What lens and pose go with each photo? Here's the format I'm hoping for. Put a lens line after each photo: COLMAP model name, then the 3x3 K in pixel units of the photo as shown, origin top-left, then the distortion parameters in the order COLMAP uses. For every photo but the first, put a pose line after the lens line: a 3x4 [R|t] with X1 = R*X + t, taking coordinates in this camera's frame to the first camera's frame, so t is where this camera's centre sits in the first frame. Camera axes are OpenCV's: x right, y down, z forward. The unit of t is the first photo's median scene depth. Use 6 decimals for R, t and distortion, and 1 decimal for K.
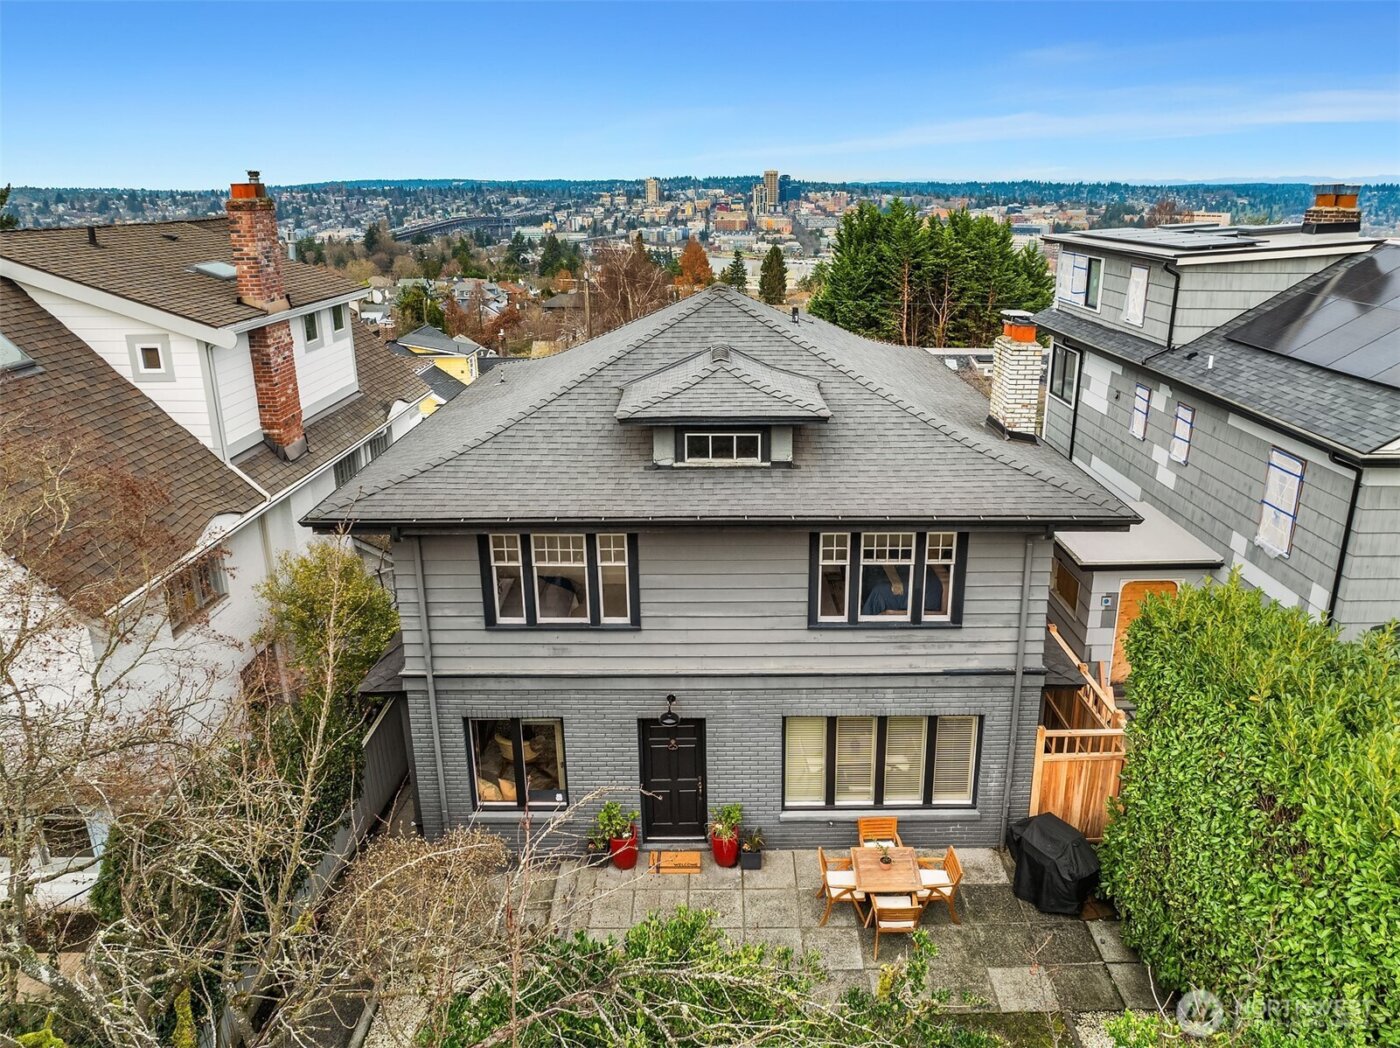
lens RADIAL K [[1007.4, 0, 701.3], [0, 1007.4, 605.6], [0, 0, 1]] dist [-0.054286, 0.009435]
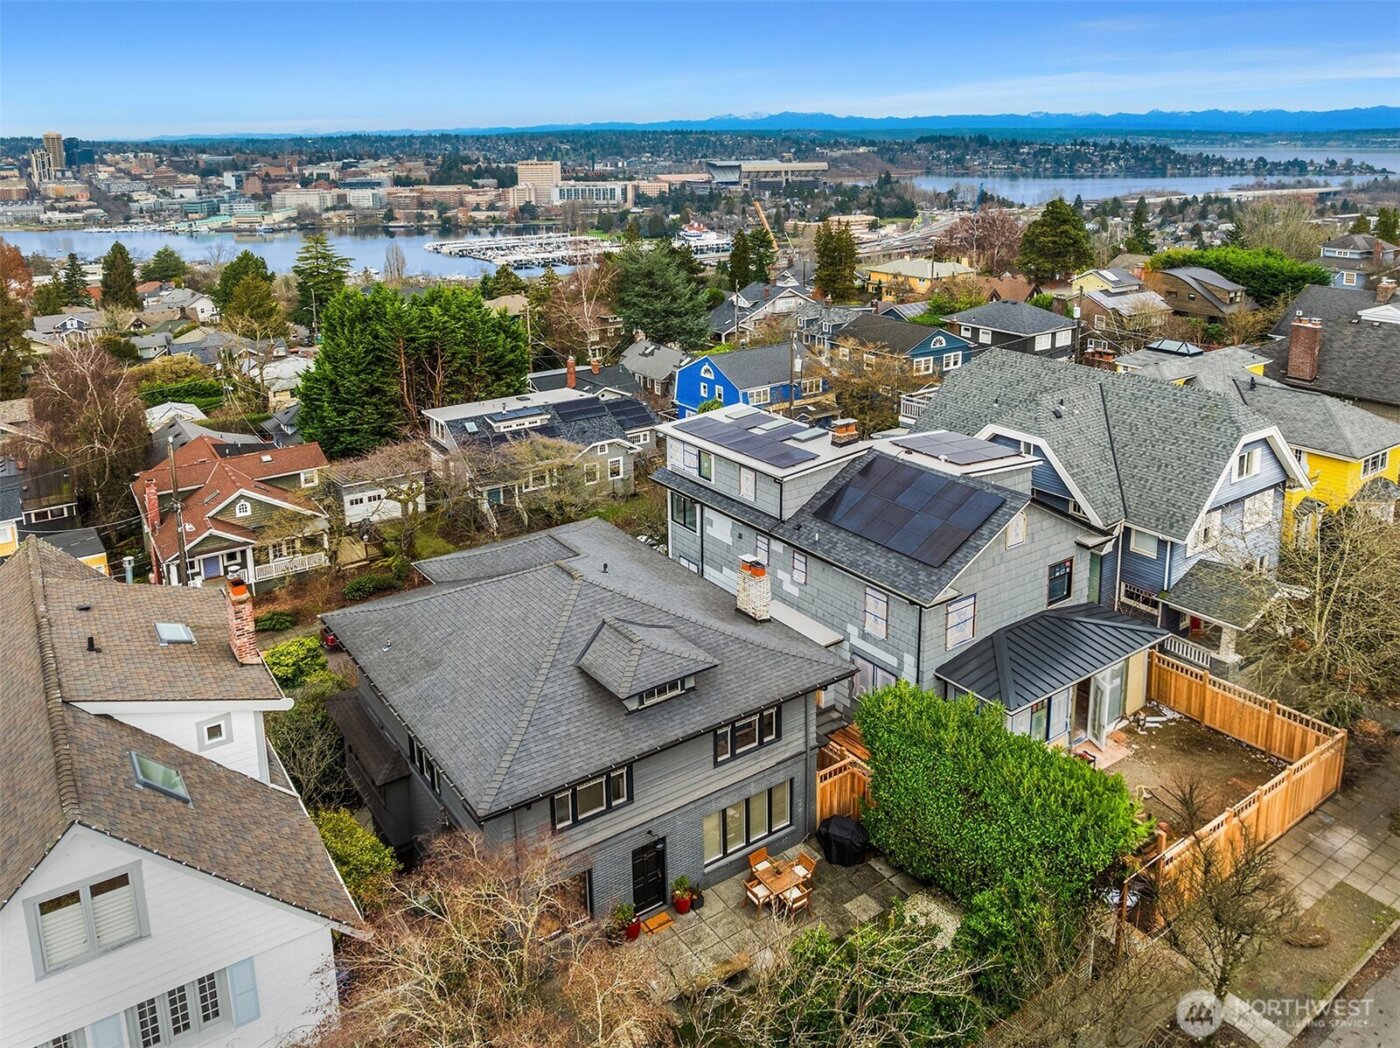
lens RADIAL K [[1064.3, 0, 700.0], [0, 1064.3, 524.0], [0, 0, 1]] dist [0.018602, -0.080162]
pose [[0.818076, -0.228917, 0.527587, -0.189057], [0.243141, 0.969018, 0.043439, -0.112421], [-0.521185, 0.092742, 0.848390, -0.150328]]
